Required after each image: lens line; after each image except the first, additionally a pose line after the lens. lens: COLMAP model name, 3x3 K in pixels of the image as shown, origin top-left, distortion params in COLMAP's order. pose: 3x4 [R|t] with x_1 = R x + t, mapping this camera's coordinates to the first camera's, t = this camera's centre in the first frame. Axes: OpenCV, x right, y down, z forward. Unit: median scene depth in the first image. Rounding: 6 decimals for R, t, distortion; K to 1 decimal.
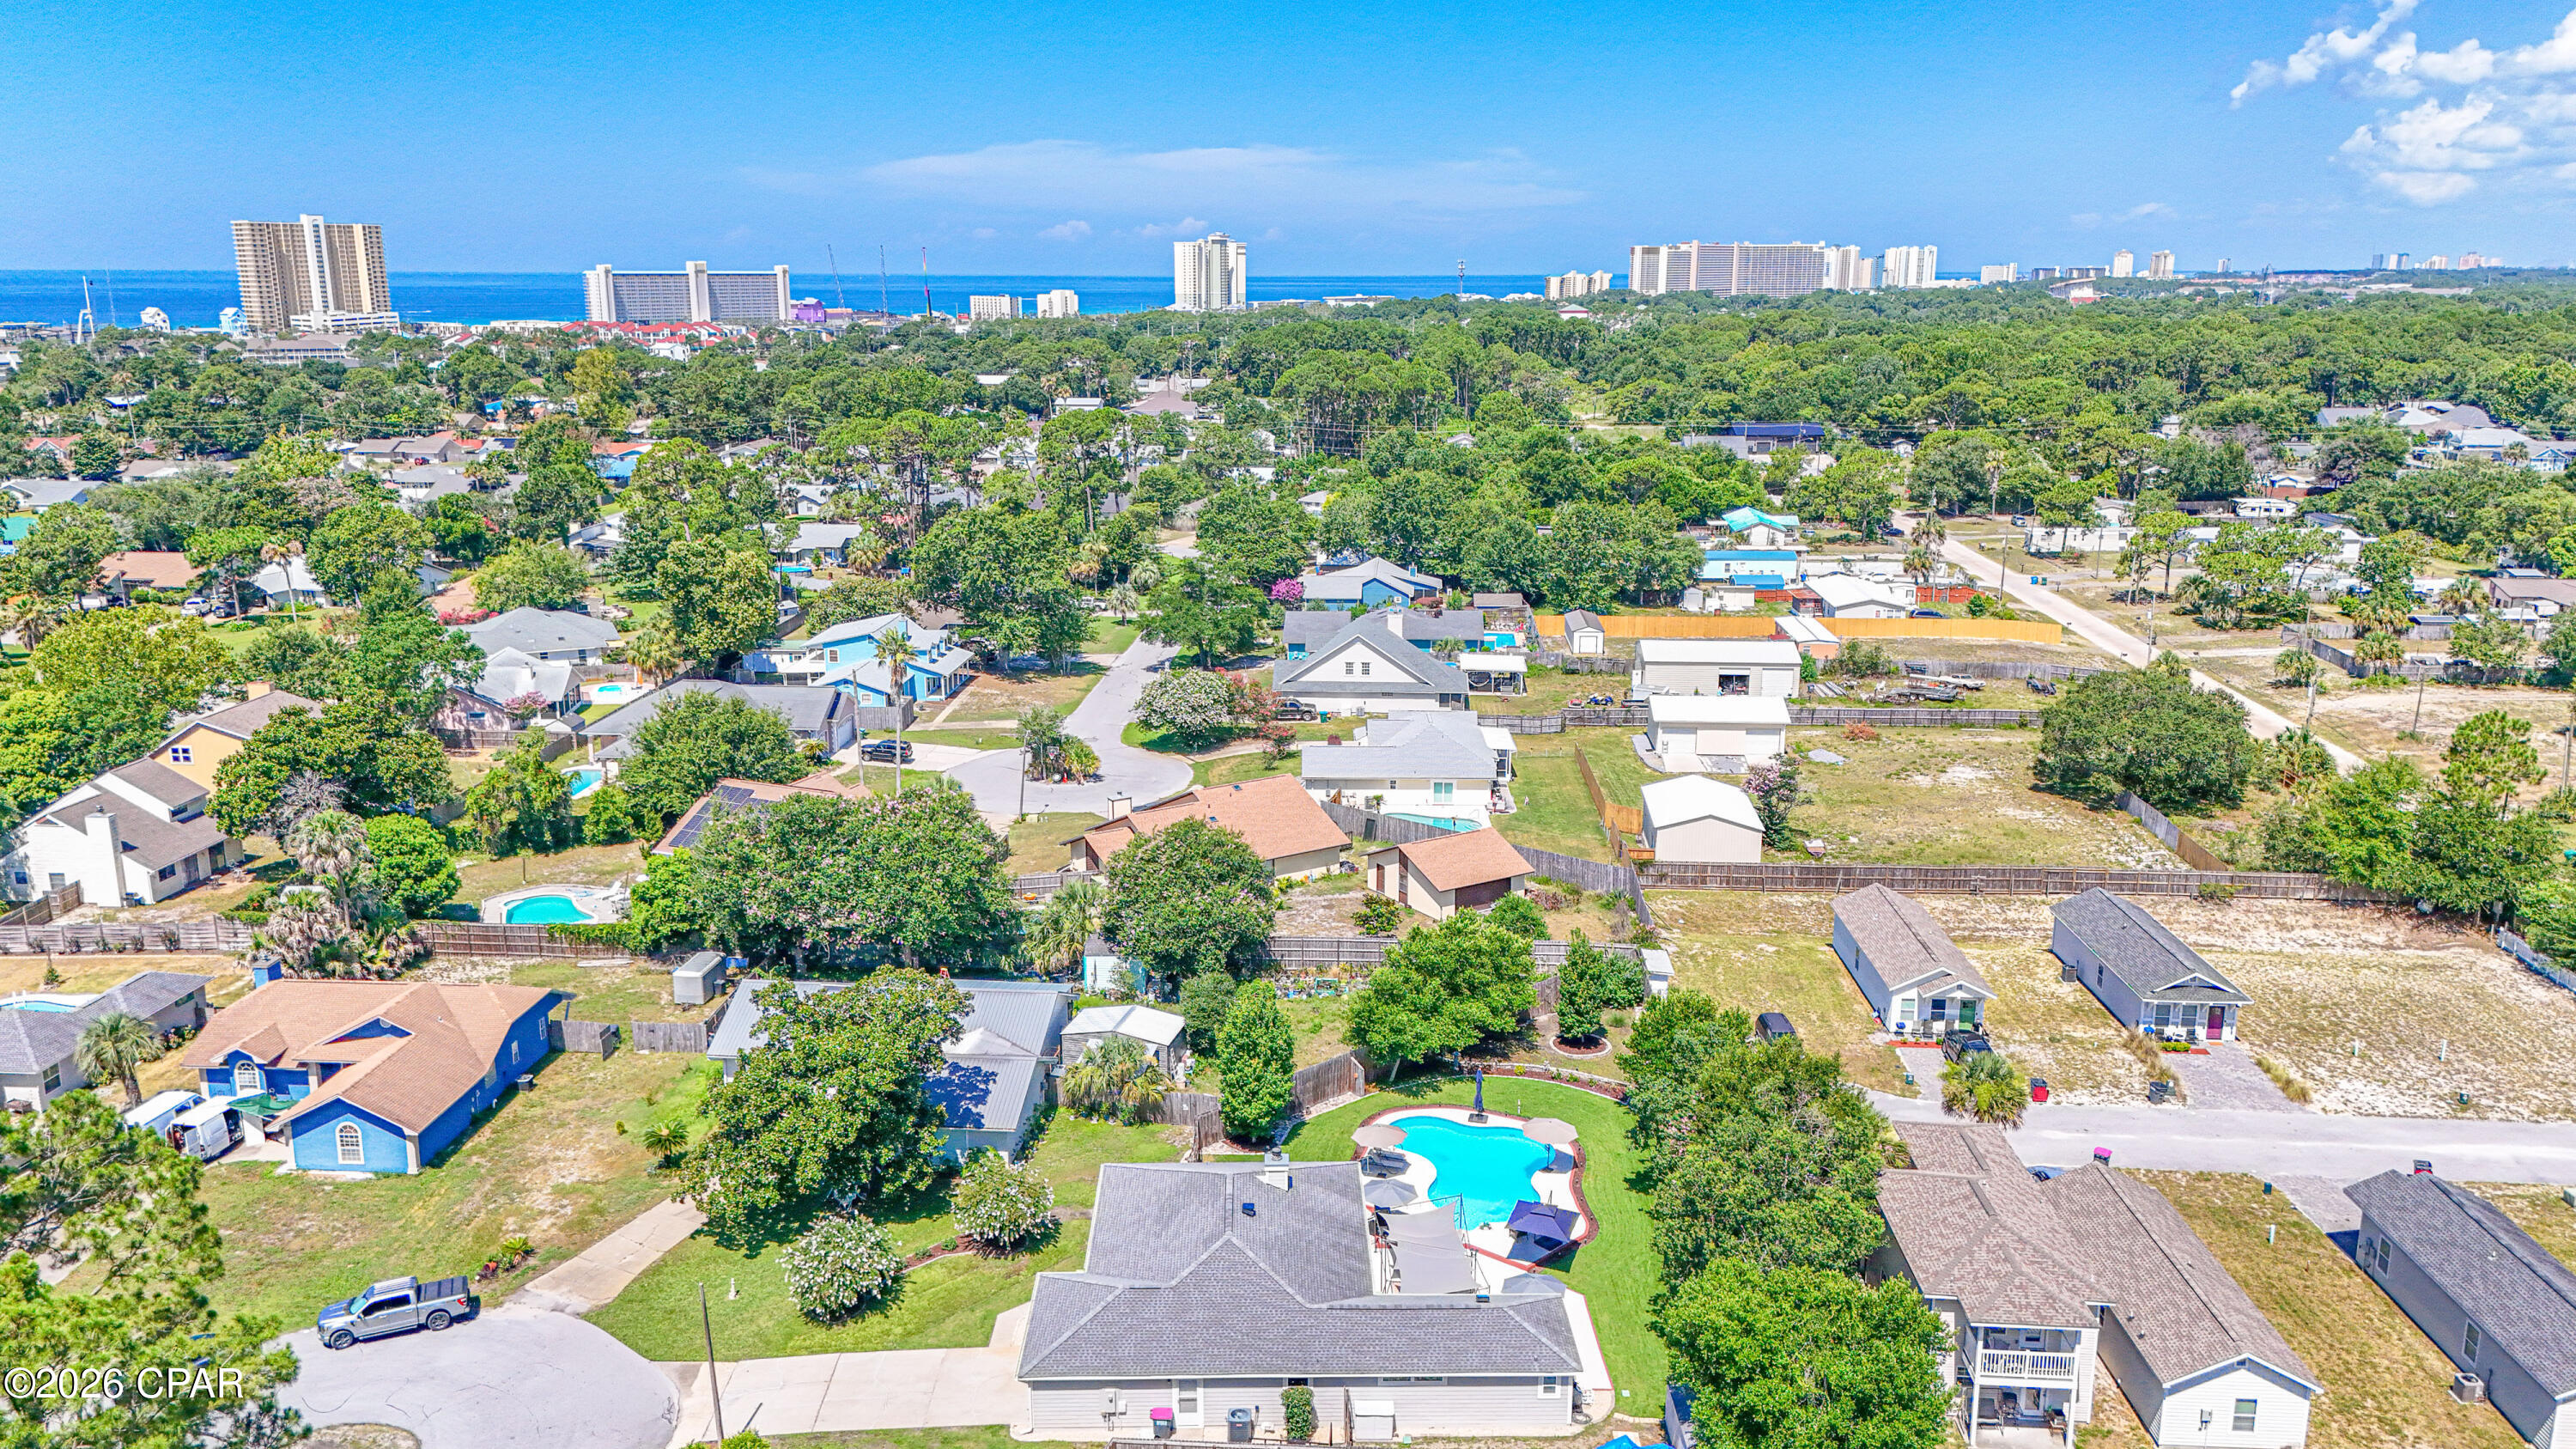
lens RADIAL K [[1888.7, 0, 1294.3], [0, 1888.7, 722.3], [0, 0, 1]] dist [0.063075, -0.033117]
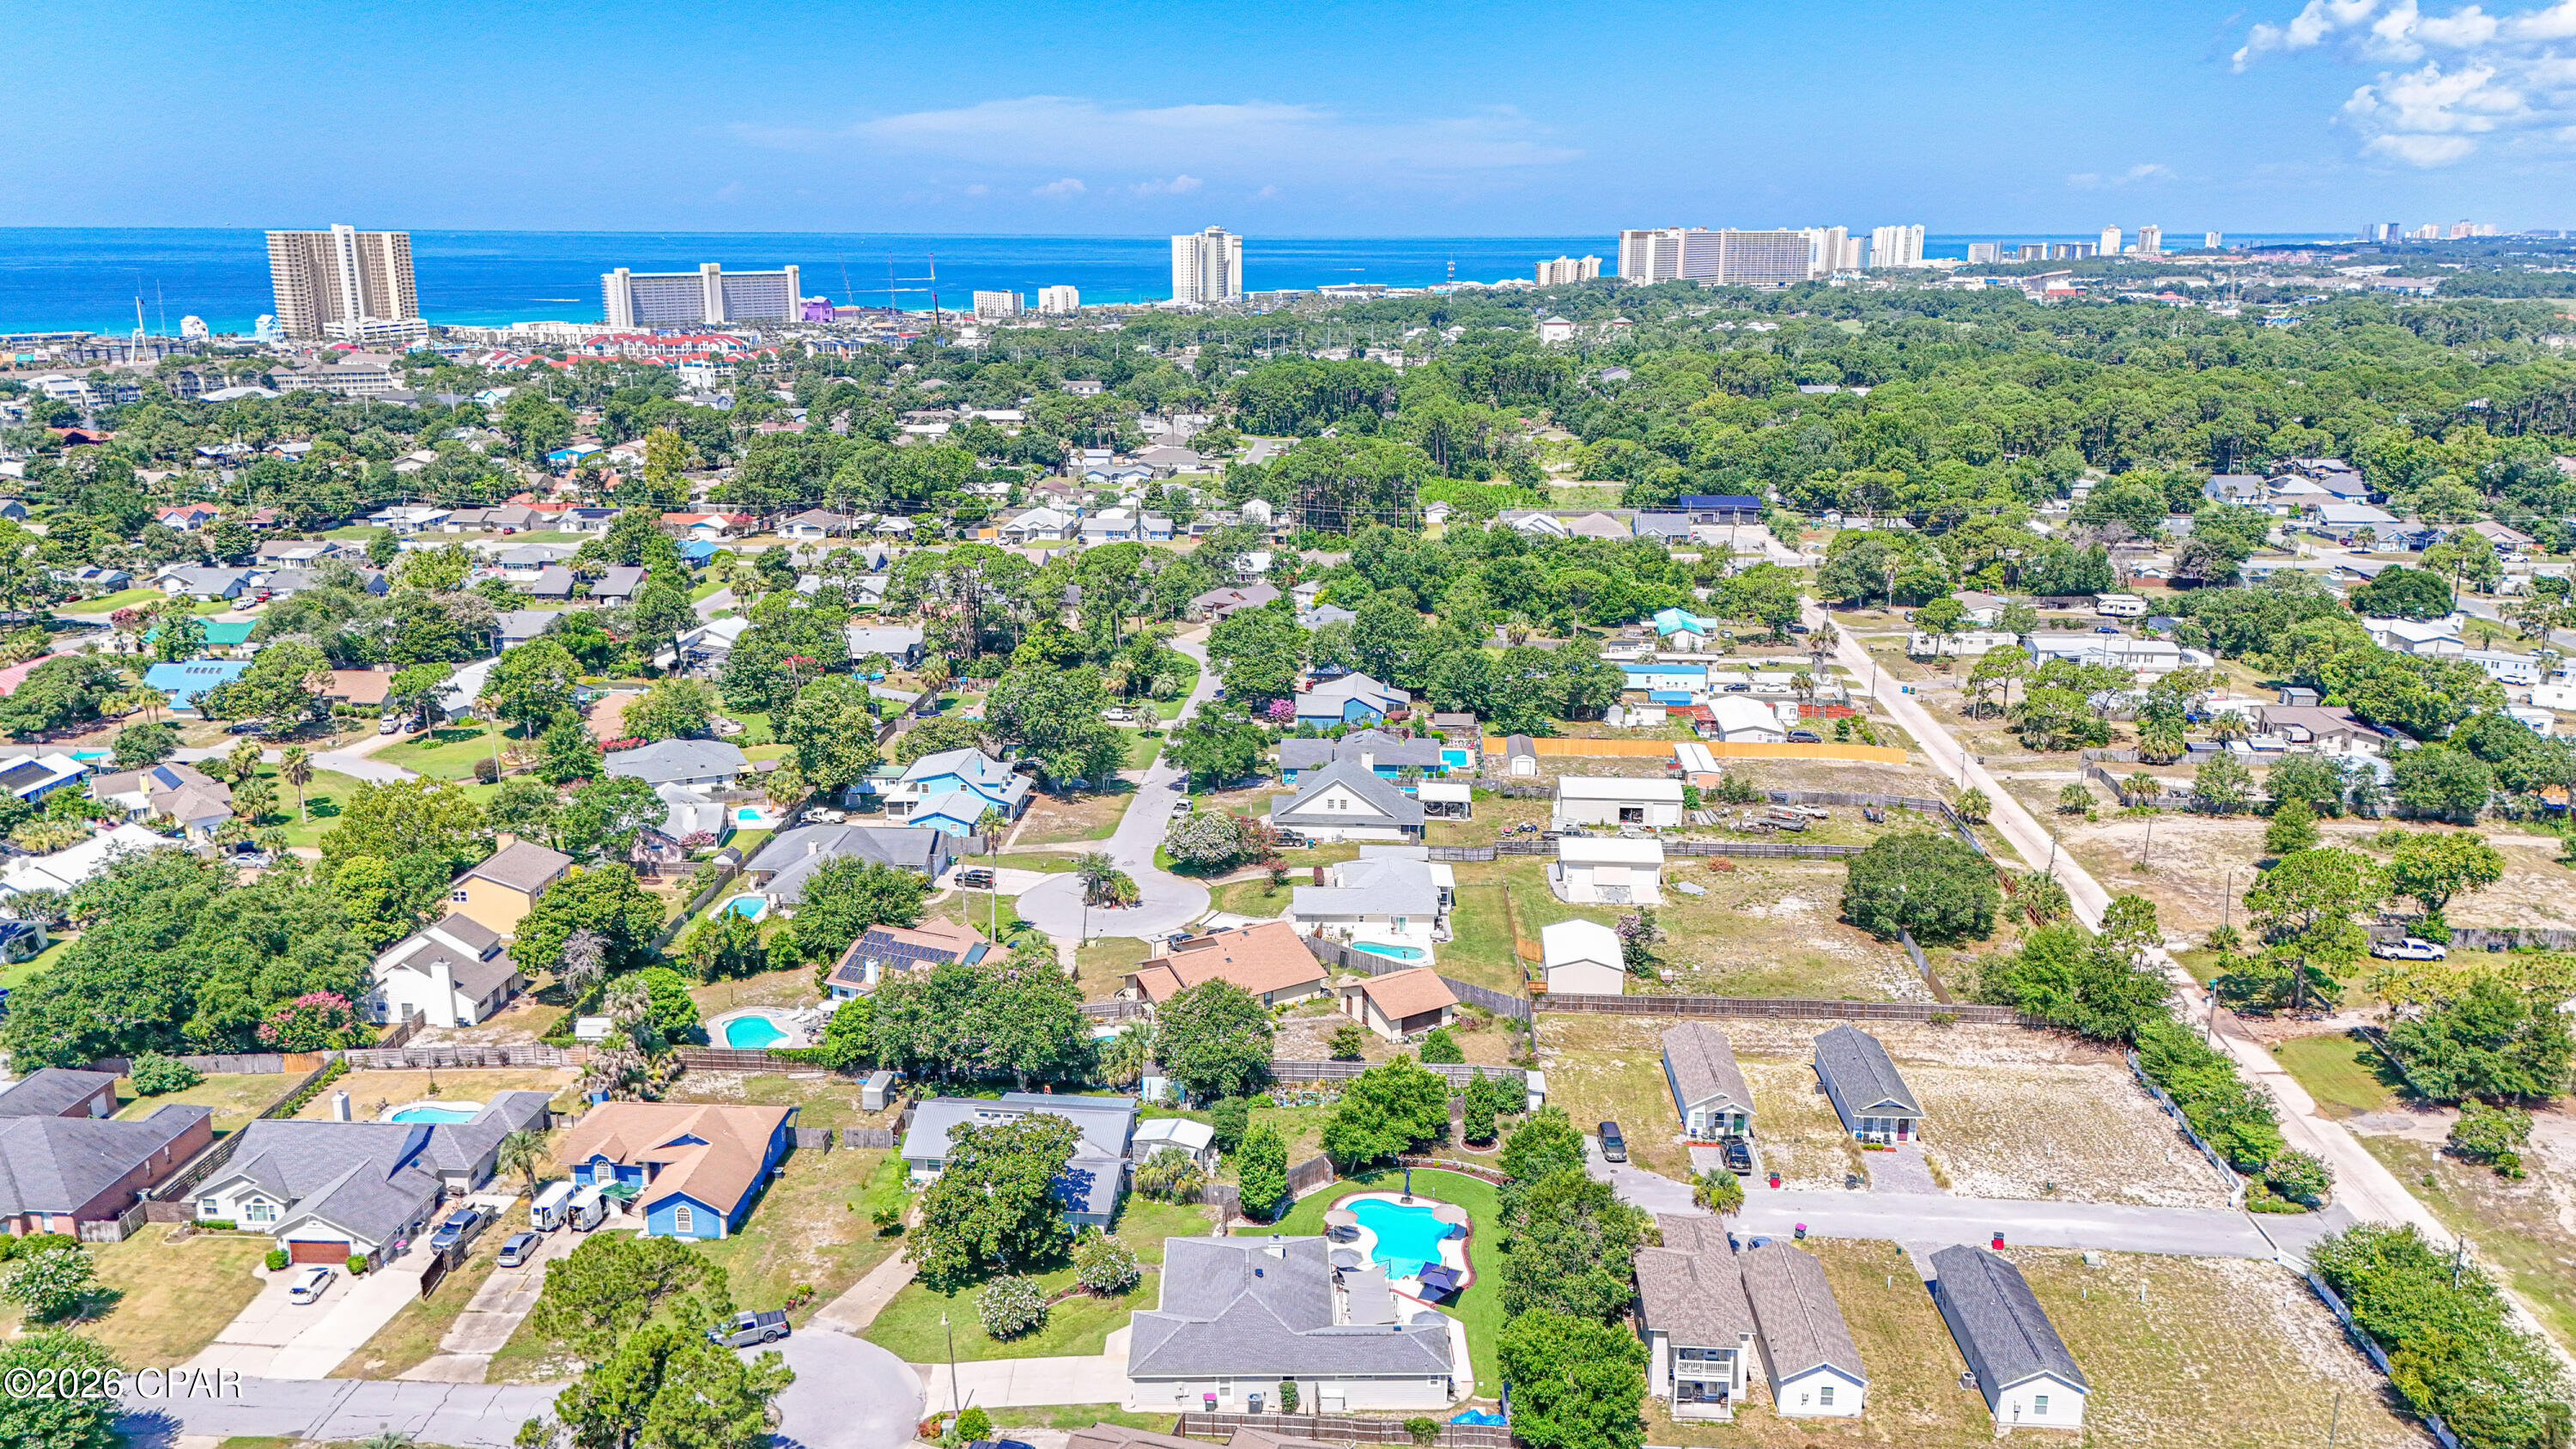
lens RADIAL K [[1882.9, 0, 1292.2], [0, 1882.9, 714.5], [0, 0, 1]] dist [0.080464, -0.072197]
pose [[0.999997, 0.001234, 0.001889, 0.000713], [-0.001264, 0.999880, 0.015460, -0.150683], [-0.001870, -0.015462, 0.999879, -0.381367]]
